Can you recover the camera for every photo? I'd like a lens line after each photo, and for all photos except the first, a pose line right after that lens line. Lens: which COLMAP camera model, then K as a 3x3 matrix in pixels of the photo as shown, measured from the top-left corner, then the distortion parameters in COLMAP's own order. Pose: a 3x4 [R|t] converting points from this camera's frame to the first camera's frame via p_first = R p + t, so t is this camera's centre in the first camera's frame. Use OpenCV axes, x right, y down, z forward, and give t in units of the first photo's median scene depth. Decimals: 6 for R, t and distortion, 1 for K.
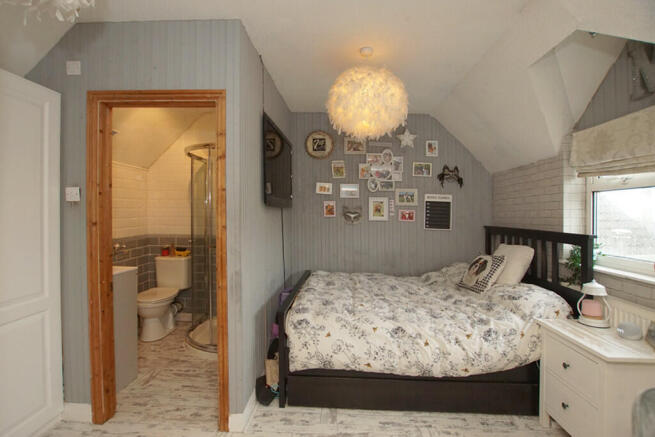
lens RADIAL K [[322.6, 0, 327.5], [0, 322.6, 218.5], [0, 0, 1]] dist [-0.023947, -0.000114]
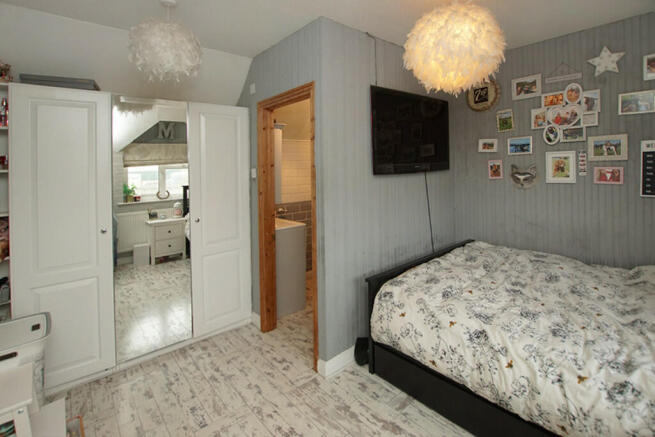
lens RADIAL K [[315.7, 0, 328.0], [0, 315.7, 172.4], [0, 0, 1]] dist [-0.017495, -0.000077]
pose [[0.695533, -0.035482, -0.717617, 0.330783], [0.036712, 0.999230, -0.013825, -0.030082], [0.717556, -0.016730, 0.696300, 0.135562]]
